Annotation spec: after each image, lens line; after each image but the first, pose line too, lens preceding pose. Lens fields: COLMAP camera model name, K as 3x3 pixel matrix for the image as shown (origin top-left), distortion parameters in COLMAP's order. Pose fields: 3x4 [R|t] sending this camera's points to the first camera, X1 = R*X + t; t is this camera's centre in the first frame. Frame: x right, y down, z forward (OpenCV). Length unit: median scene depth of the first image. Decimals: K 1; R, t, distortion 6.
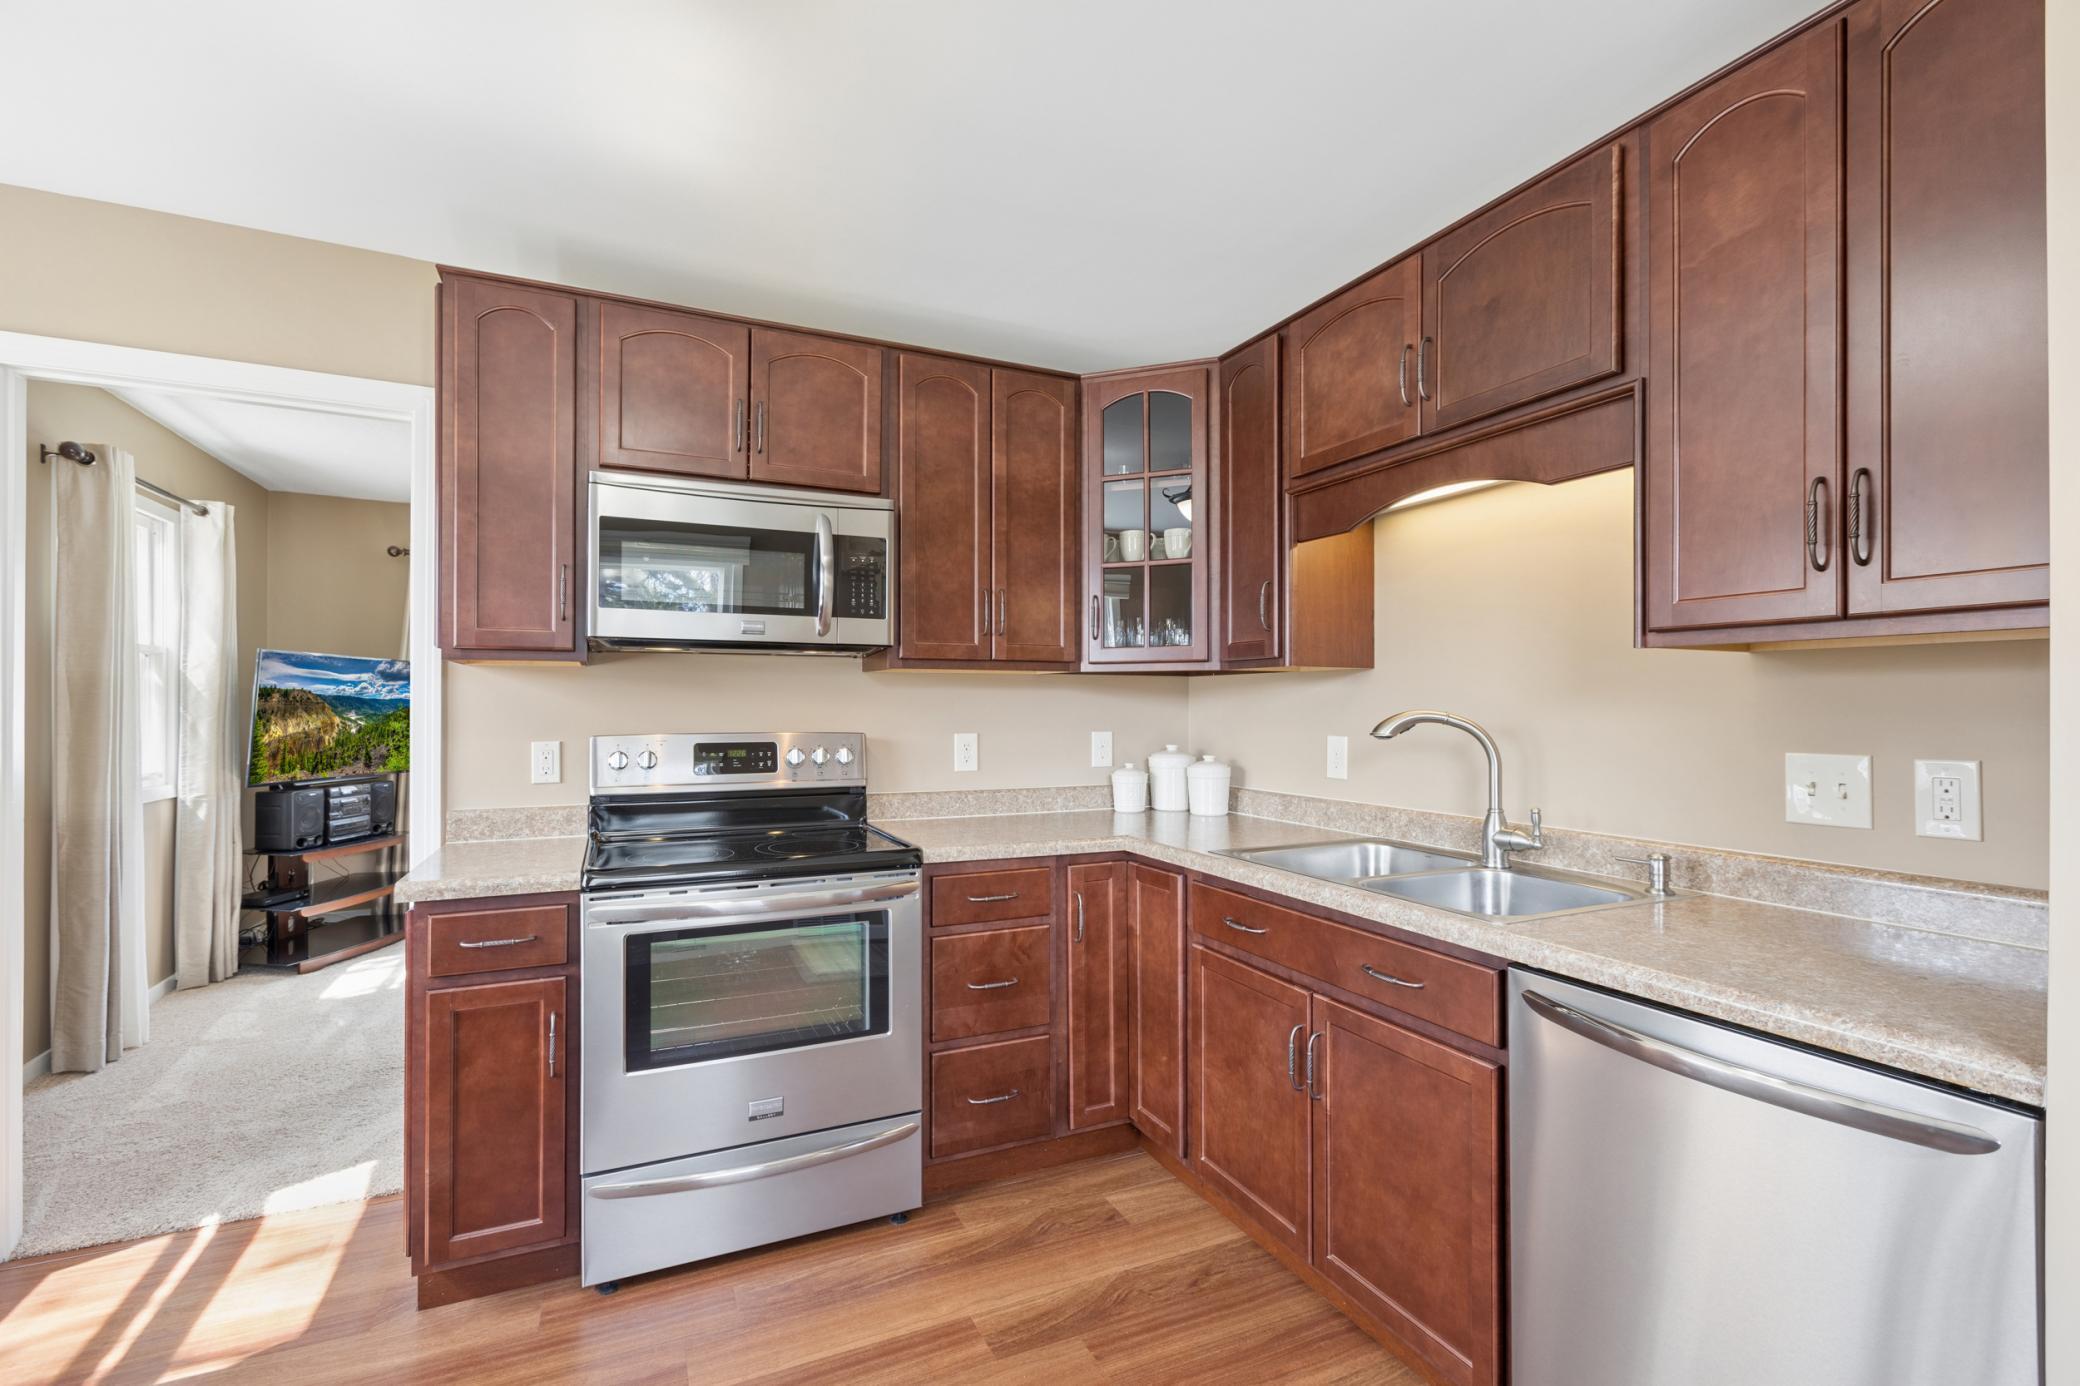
lens RADIAL K [[919.8, 0, 1046.1], [0, 919.8, 699.4], [0, 0, 1]] dist [-0.001152, 0.000282]
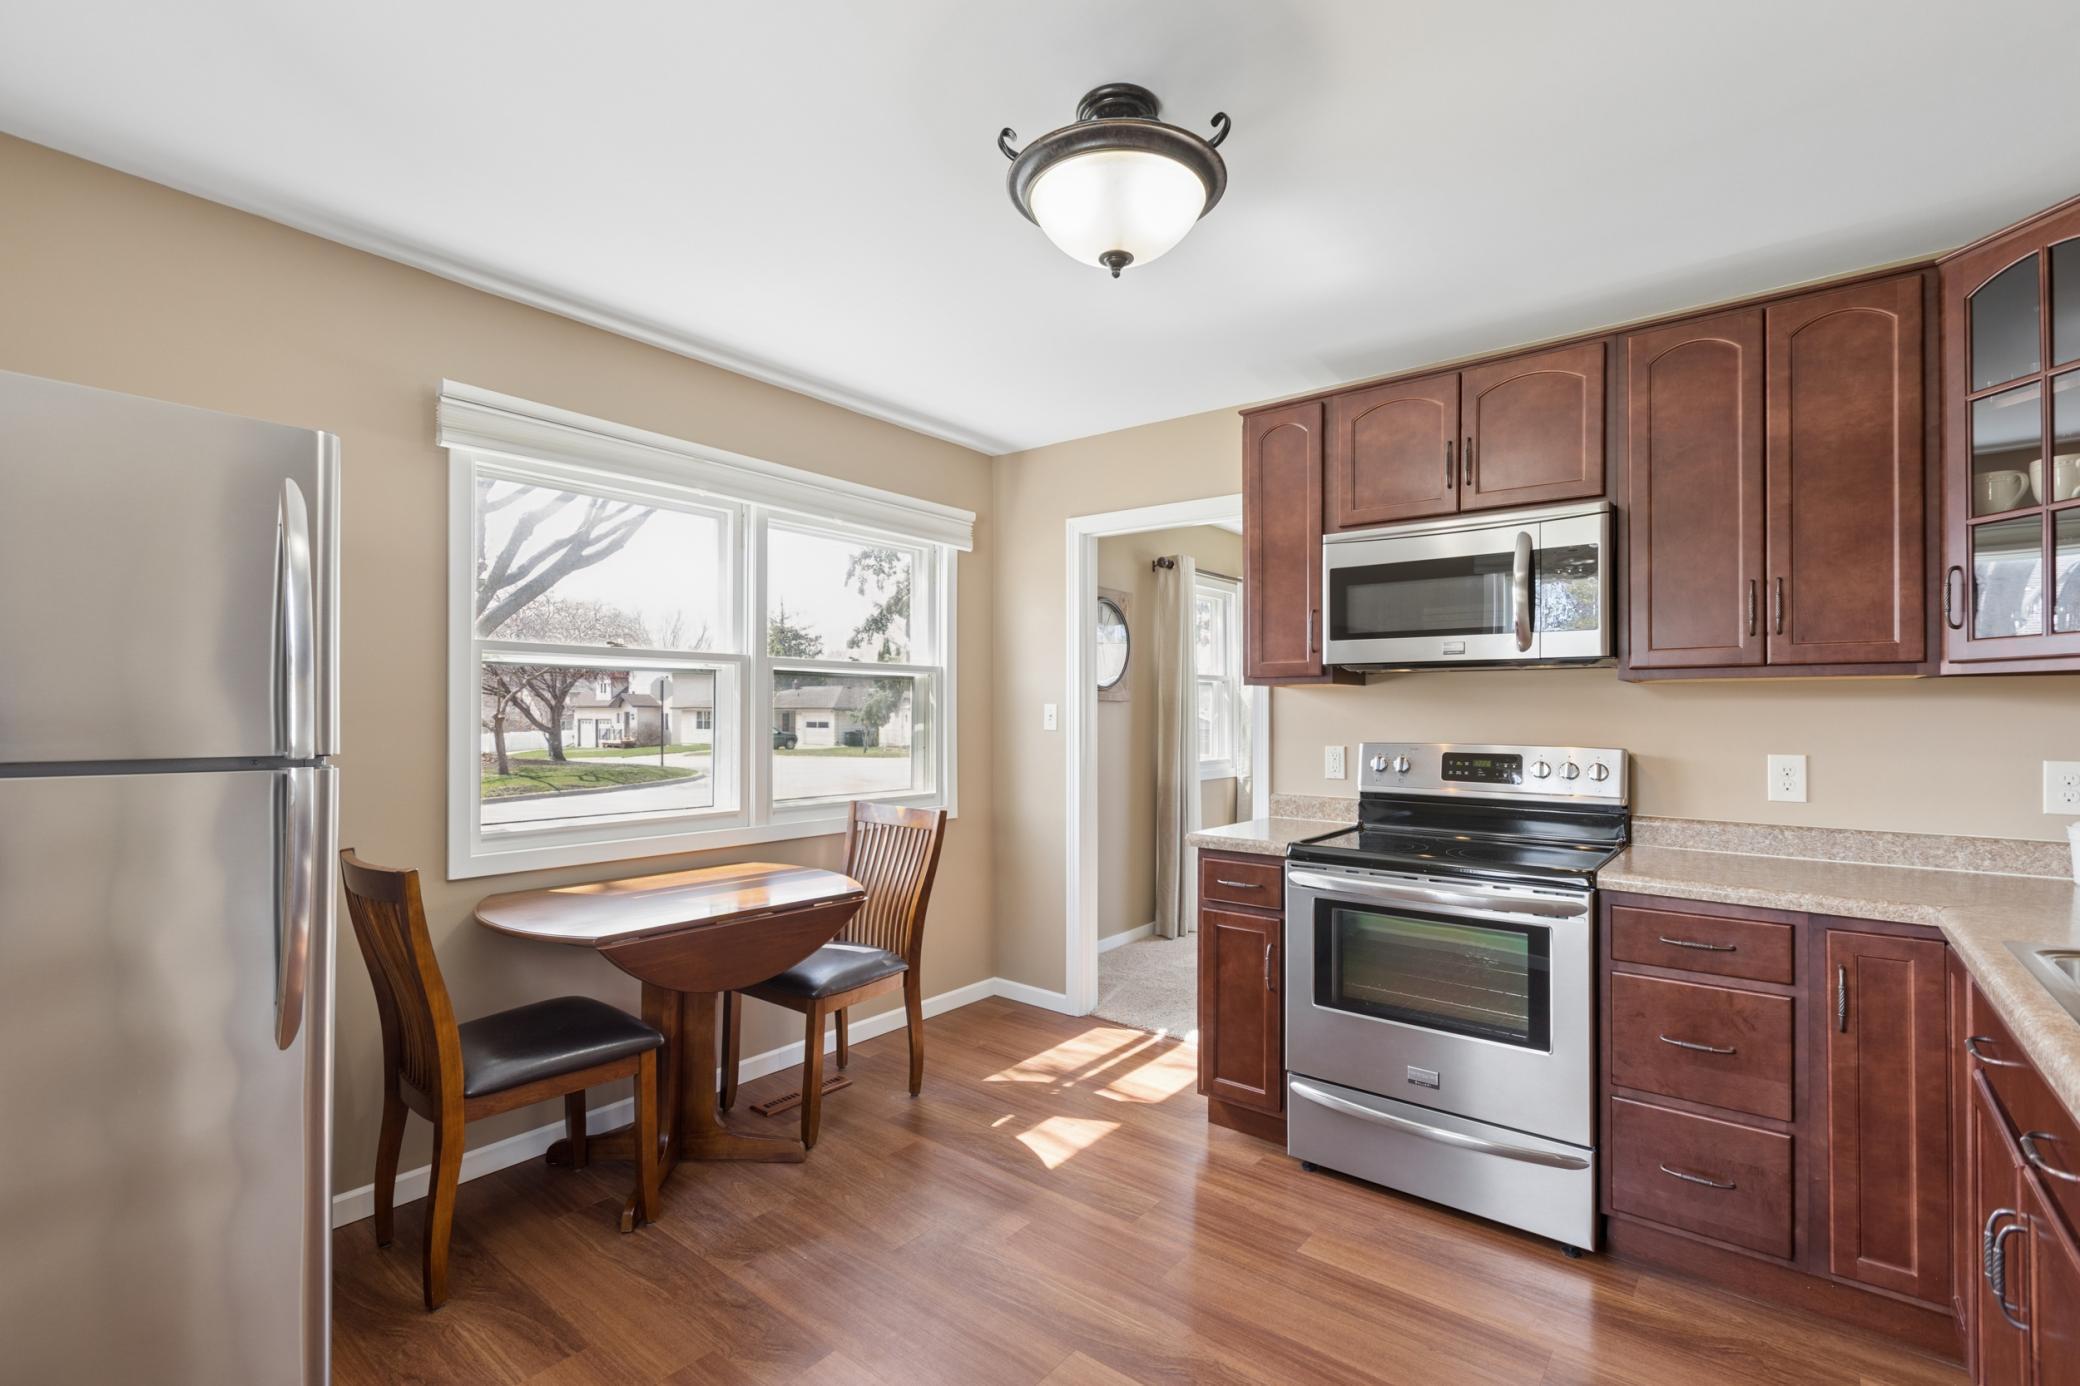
lens RADIAL K [[929.3, 0, 1036.3], [0, 929.3, 708.7], [0, 0, 1]] dist [-0.000219, 0.000003]
pose [[0.444609, -0.002587, -0.895721, 0.468038], [0.004063, 0.999991, -0.000872, -0.007329], [0.895716, -0.003252, 0.444615, 0.064417]]
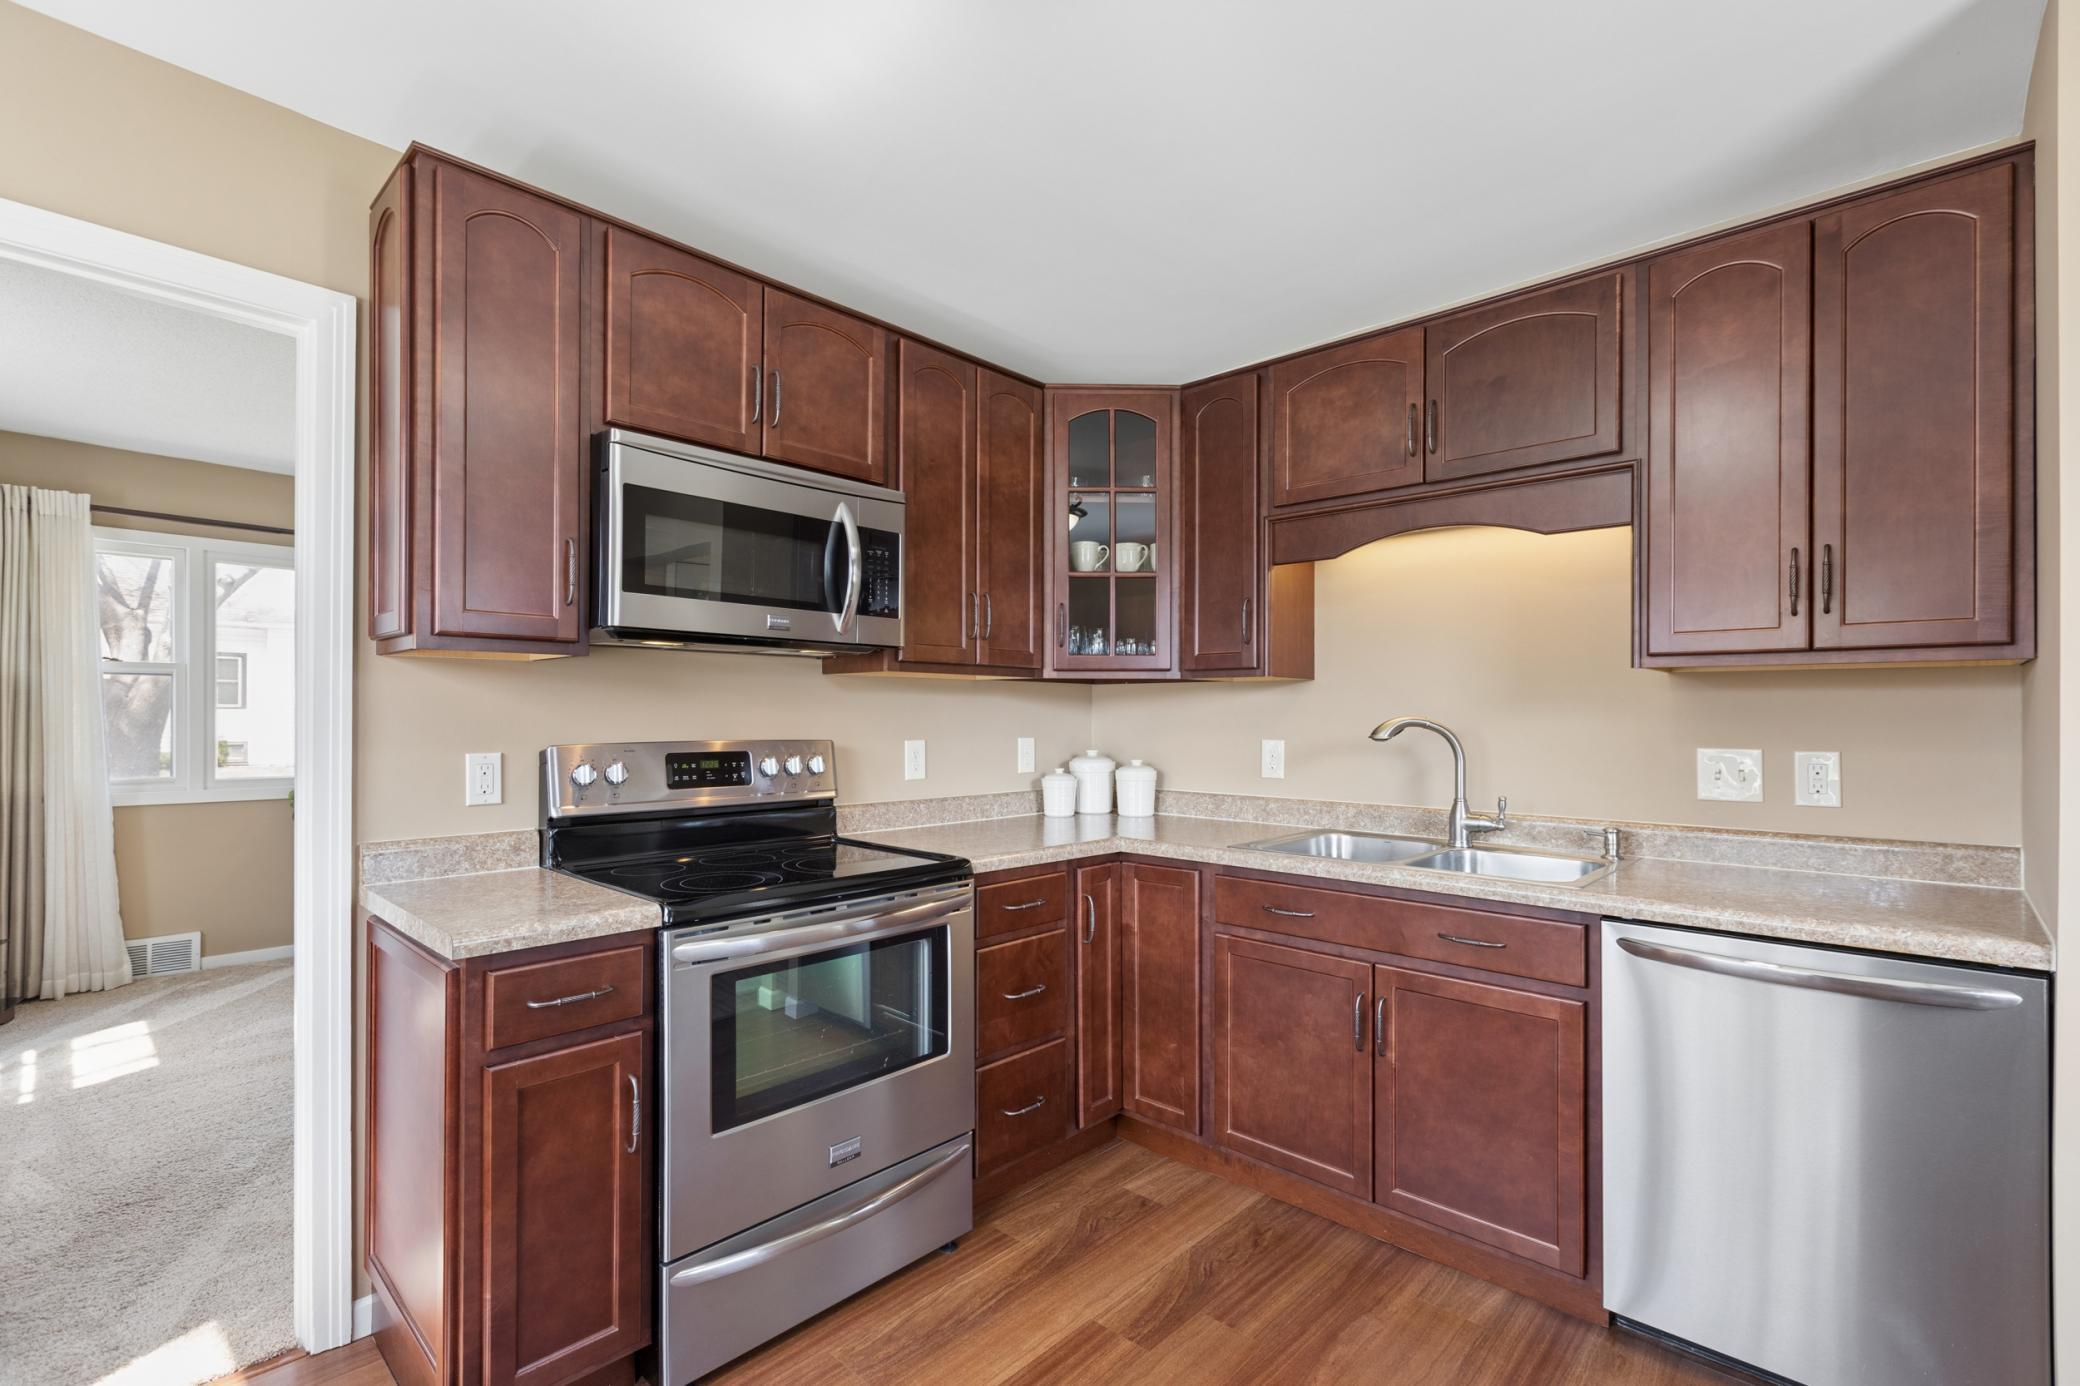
lens RADIAL K [[929.3, 0, 1036.3], [0, 929.3, 708.7], [0, 0, 1]] dist [-0.000219, 0.000003]
pose [[0.929973, 0.005304, 0.367589, -0.433752], [-0.005761, 0.999983, 0.000147, 0.004230], [-0.367582, -0.002254, 0.929988, 0.068741]]
